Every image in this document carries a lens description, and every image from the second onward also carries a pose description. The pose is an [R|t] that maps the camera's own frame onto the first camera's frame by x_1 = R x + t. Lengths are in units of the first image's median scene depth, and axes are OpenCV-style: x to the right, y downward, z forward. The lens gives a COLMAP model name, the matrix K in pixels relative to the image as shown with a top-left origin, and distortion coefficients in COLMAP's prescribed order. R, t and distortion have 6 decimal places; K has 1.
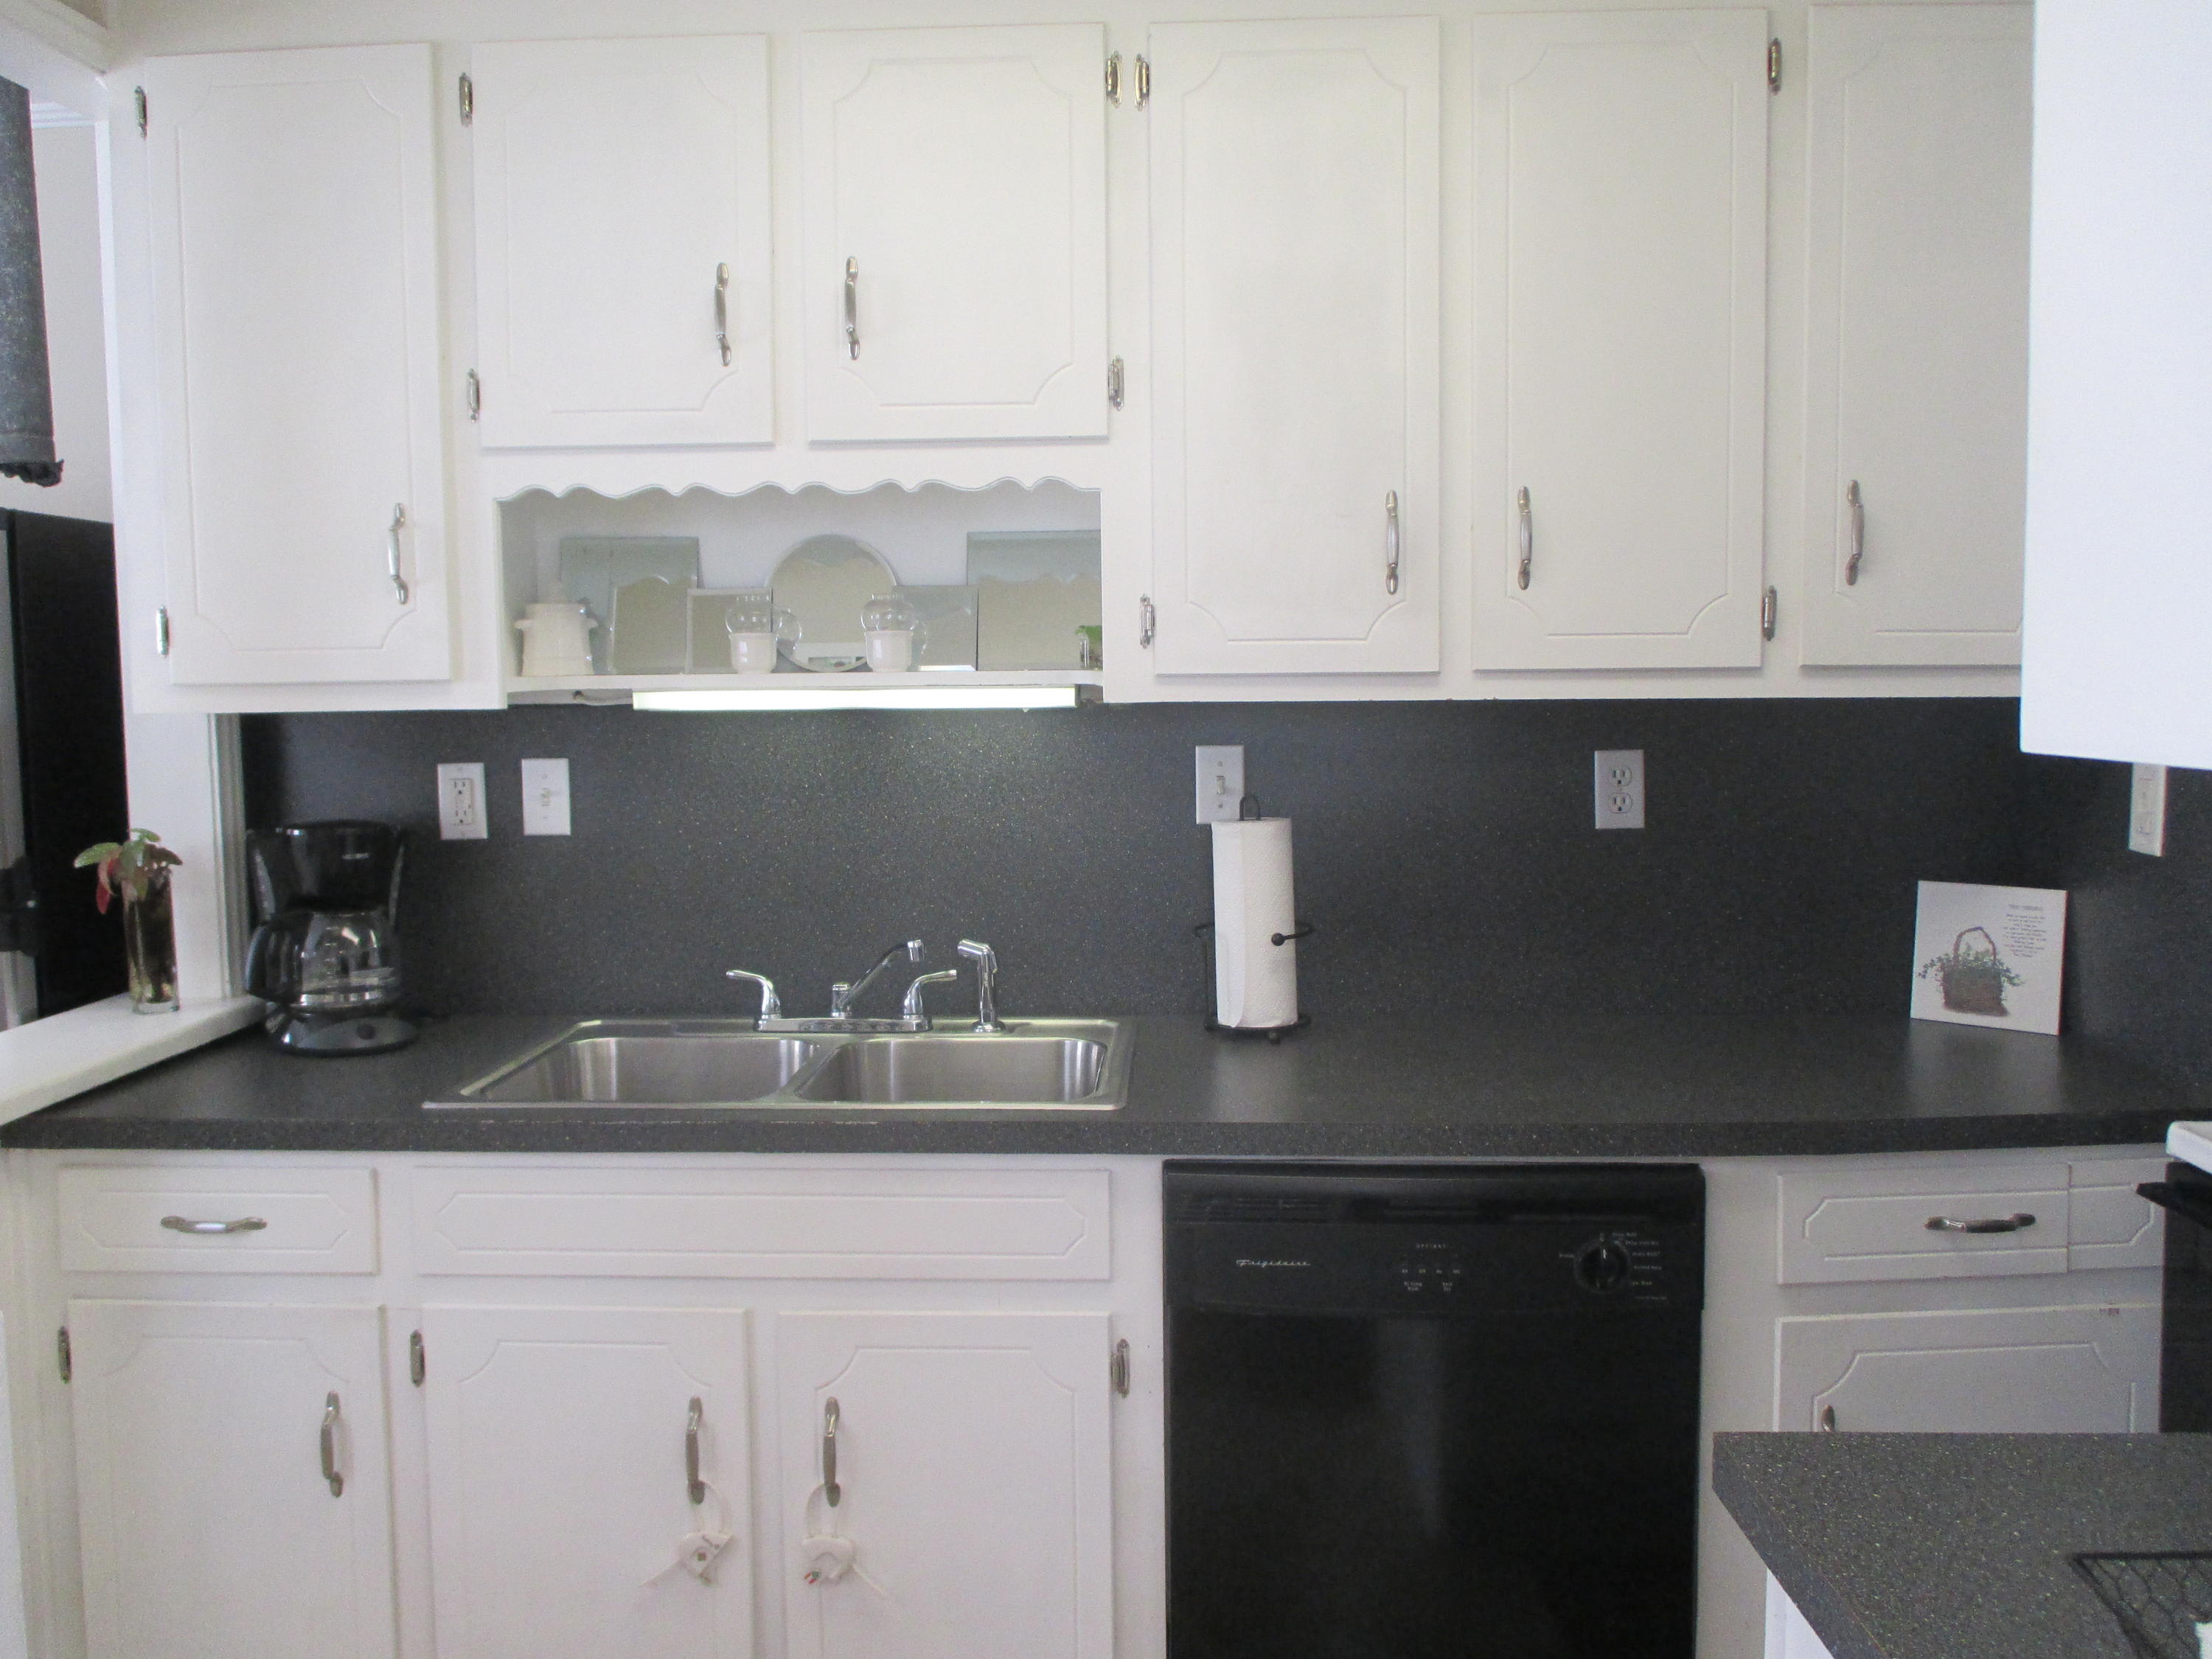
lens RADIAL K [[1923.4, 0, 1106.0], [0, 1923.4, 829.5], [0, 0, 1]] dist [-0.038720, -0.003053]
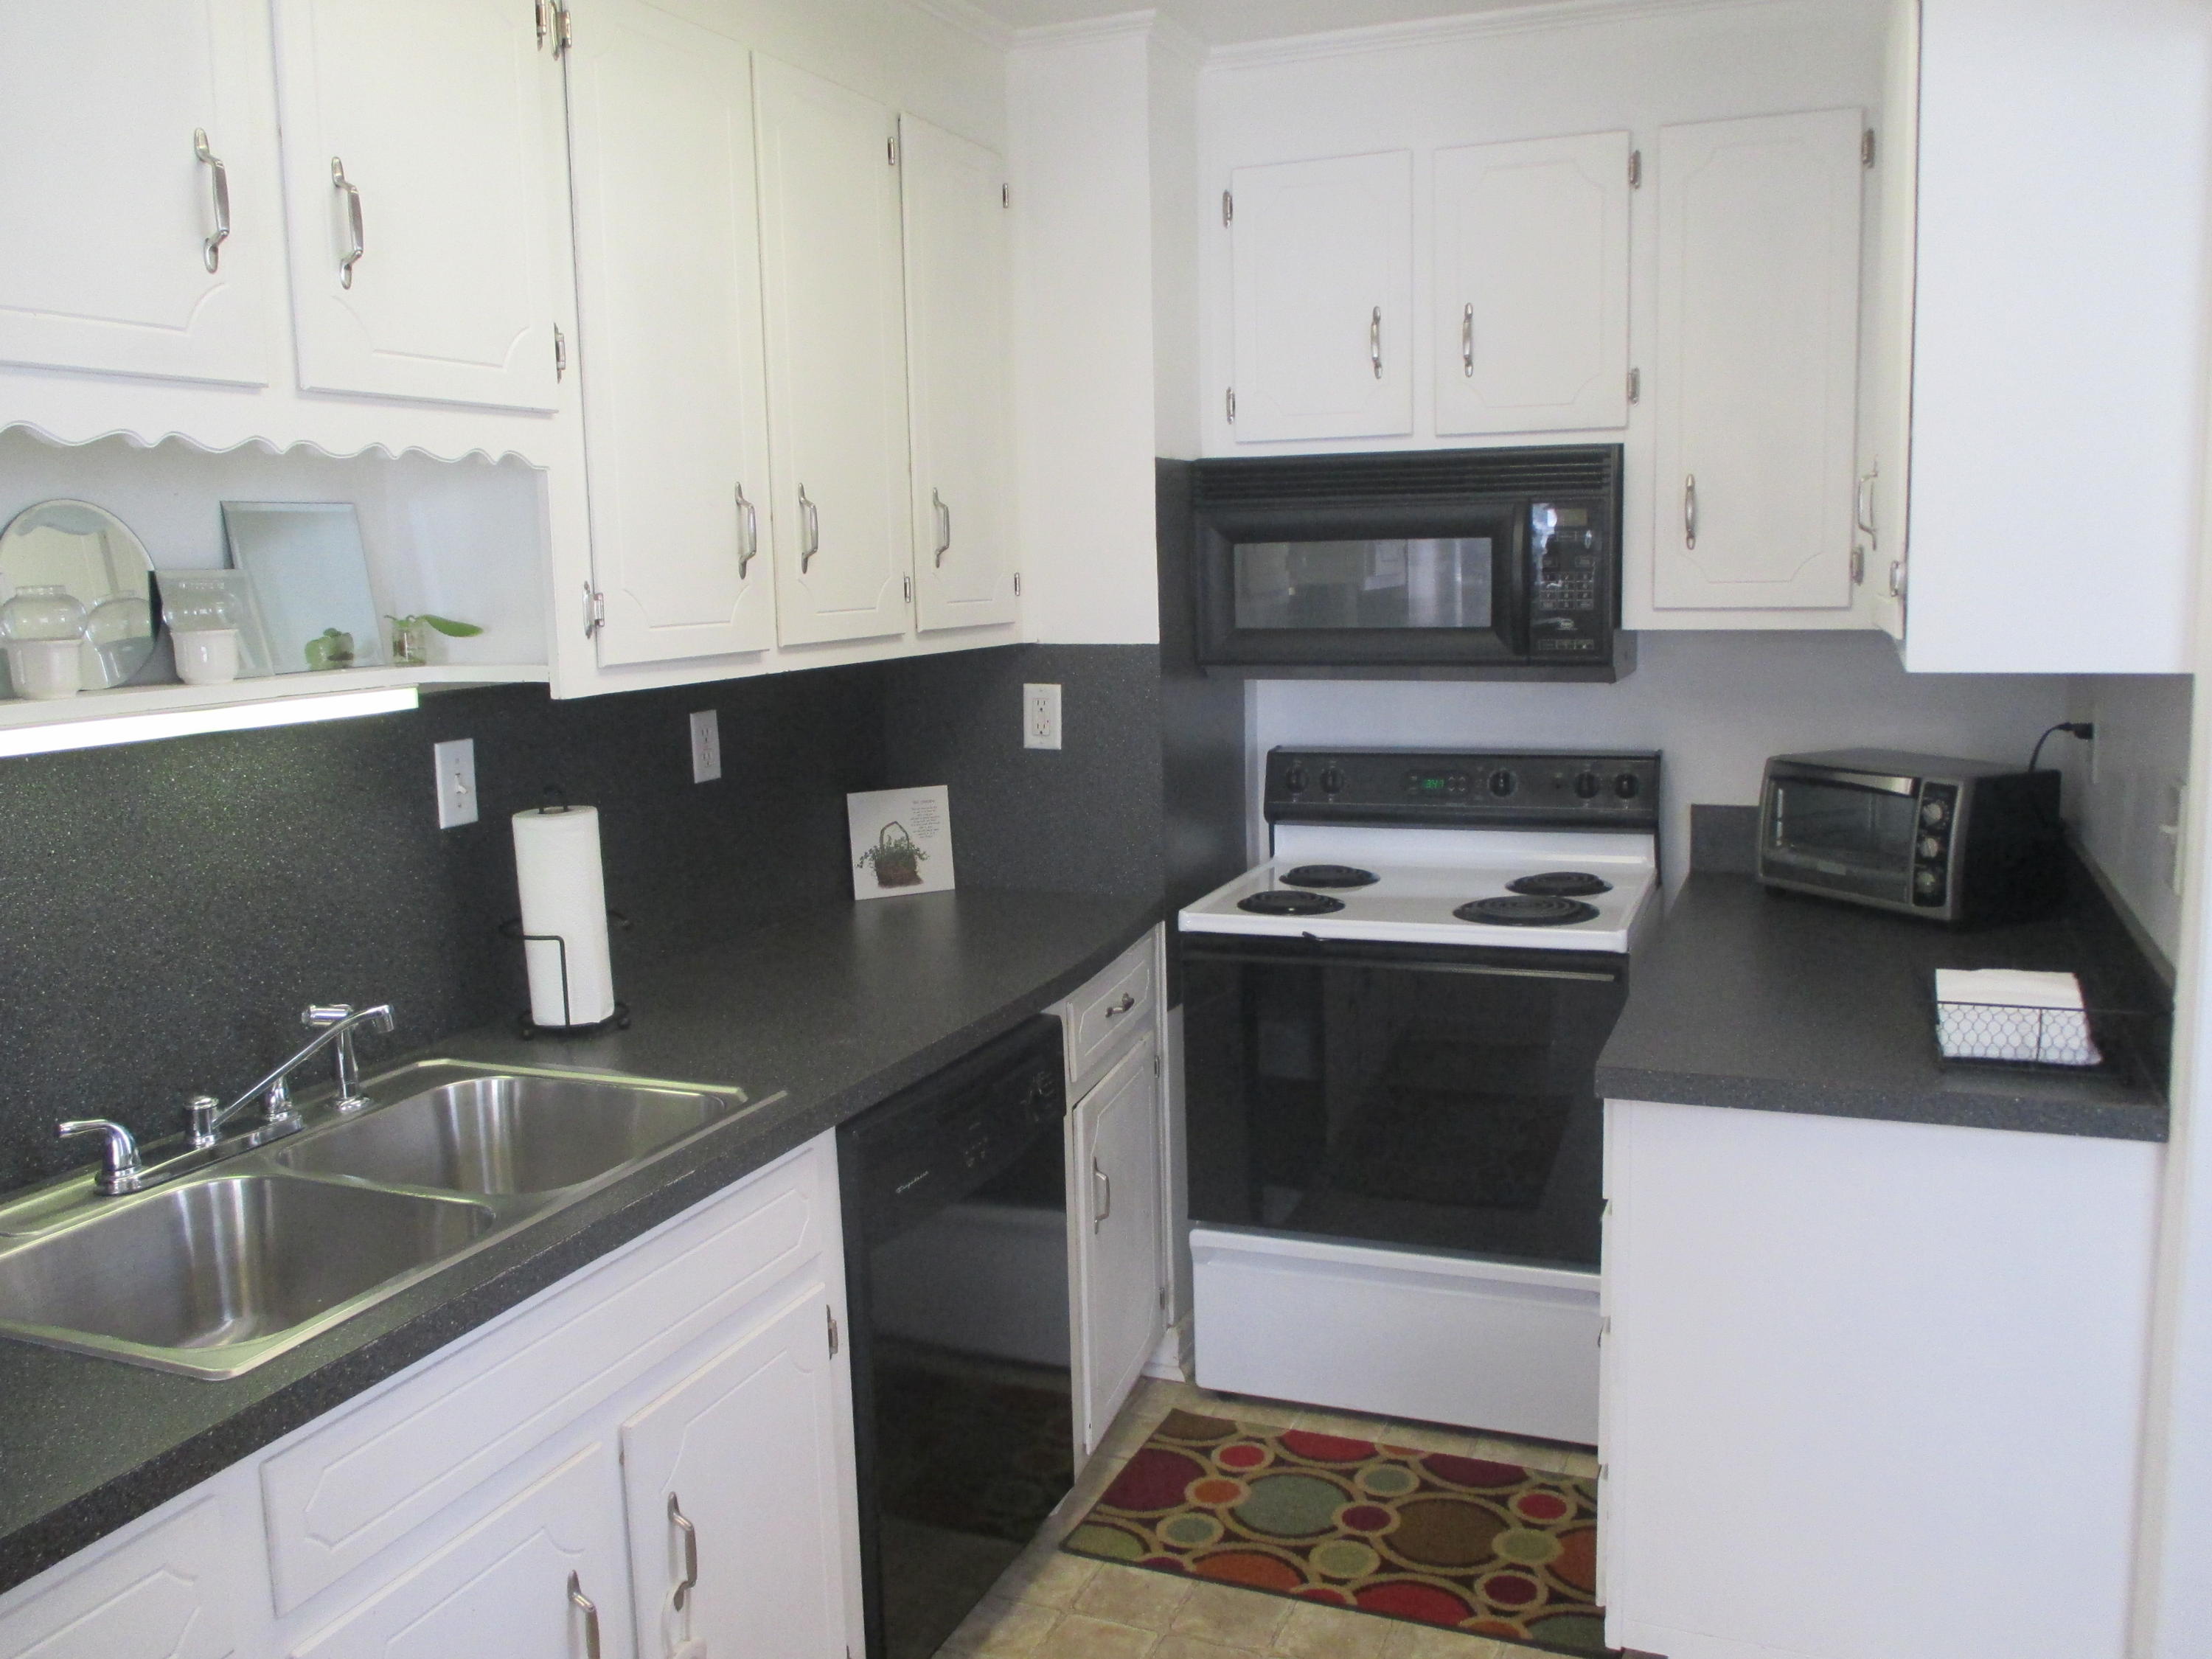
lens RADIAL K [[1883.9, 0, 1094.0], [0, 1883.9, 826.2], [0, 0, 1]] dist [0.008490, -0.046242]
pose [[0.327421, -0.134034, 0.935324, -0.725352], [0.106276, 0.988830, 0.104498, -0.068108], [-0.938883, 0.065187, 0.338008, 0.425156]]
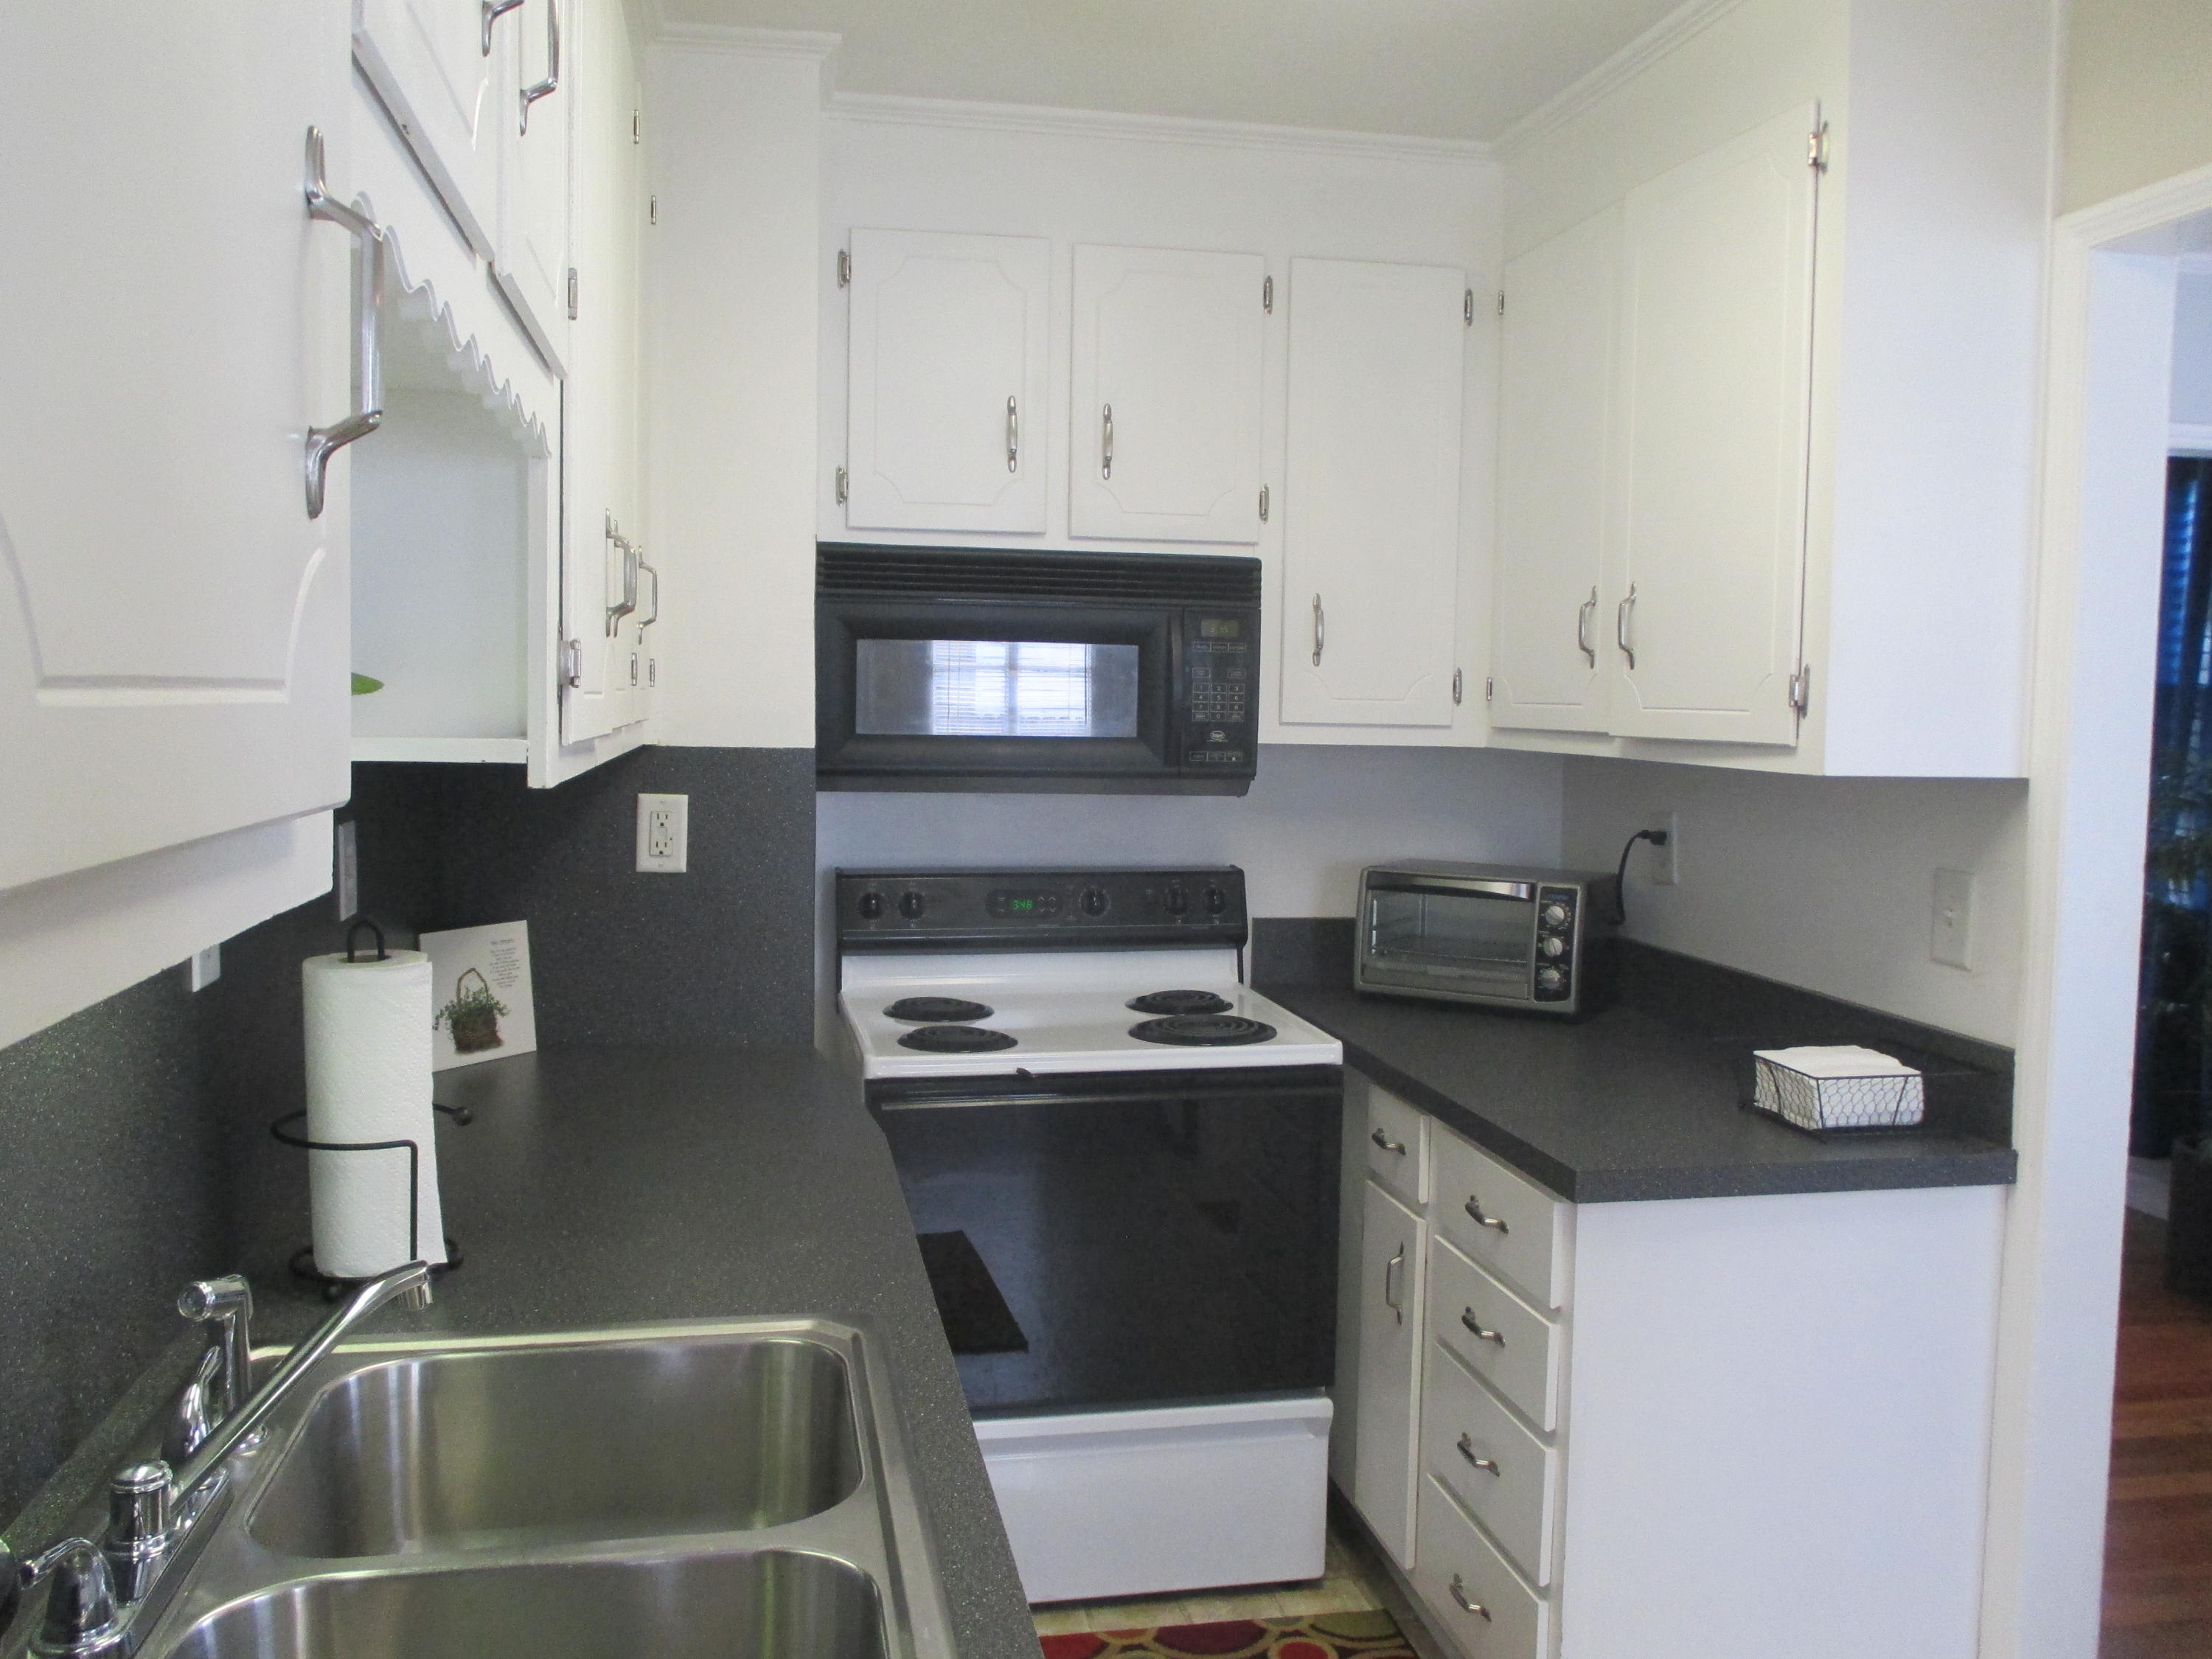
lens RADIAL K [[1873.8, 0, 1112.9], [0, 1873.8, 820.9], [0, 0, 1]] dist [-0.005509, -0.023601]
pose [[-0.242012, -0.059727, 0.968433, -0.611186], [0.075277, 0.993939, 0.080111, -0.084395], [-0.967349, 0.092289, -0.236049, 0.894659]]
